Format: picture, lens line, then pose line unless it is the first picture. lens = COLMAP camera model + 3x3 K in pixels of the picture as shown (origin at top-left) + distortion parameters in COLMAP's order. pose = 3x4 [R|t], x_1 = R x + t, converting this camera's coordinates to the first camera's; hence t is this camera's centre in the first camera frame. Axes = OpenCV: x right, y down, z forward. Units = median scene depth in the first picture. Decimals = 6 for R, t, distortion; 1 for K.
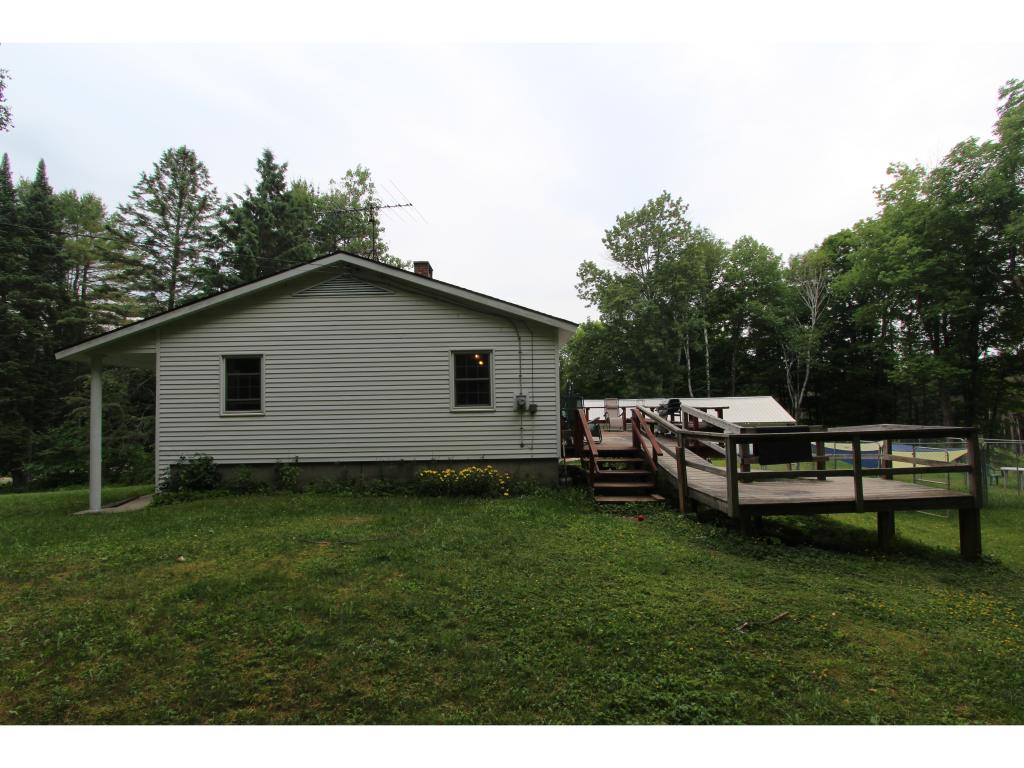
lens RADIAL K [[472.8, 0, 512.0], [0, 472.8, 384.0], [0, 0, 1]] dist [-0.004336, -0.000178]
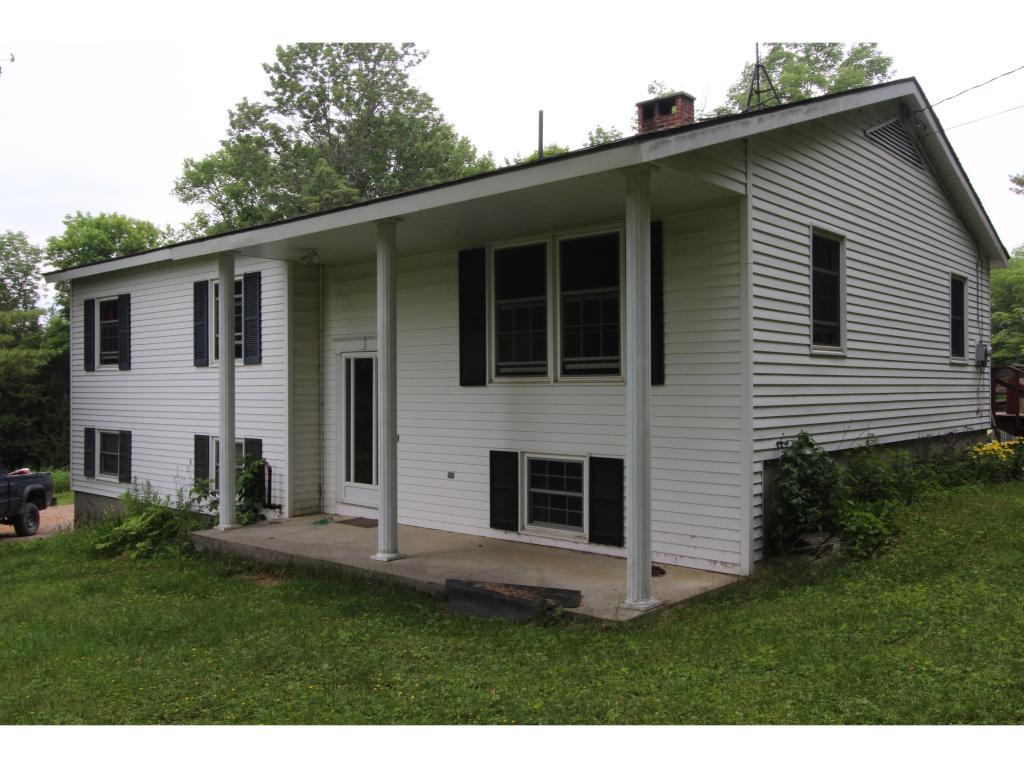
lens RADIAL K [[897.8, 0, 512.0], [0, 897.8, 384.0], [0, 0, 1]] dist [-0.161931, -0.000813]
pose [[0.675482, 0.018080, 0.737155, -0.328934], [-0.041689, 0.999037, 0.013697, 0.022045], [-0.736197, -0.039983, 0.675585, 0.140006]]
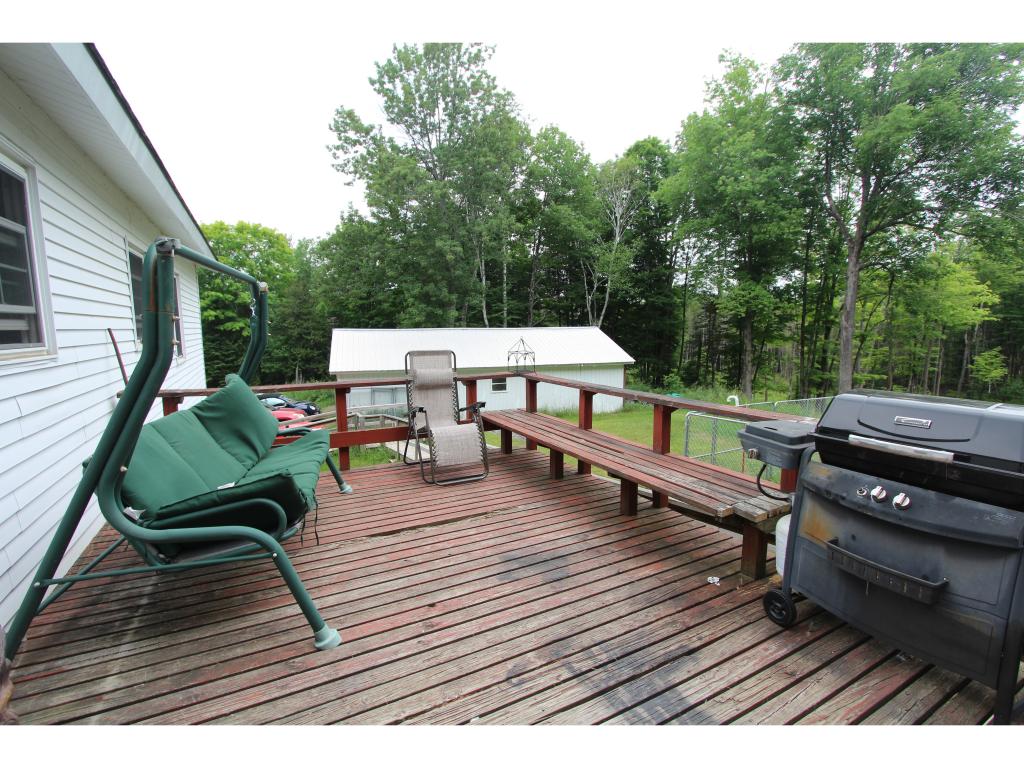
lens RADIAL K [[472.8, 0, 512.0], [0, 472.8, 384.0], [0, 0, 1]] dist [-0.004336, -0.000178]
pose [[0.886065, -0.044472, 0.461422, 0.047560], [-0.030967, 0.987485, 0.154640, 0.001891], [-0.462525, -0.151310, 0.873600, 0.286002]]
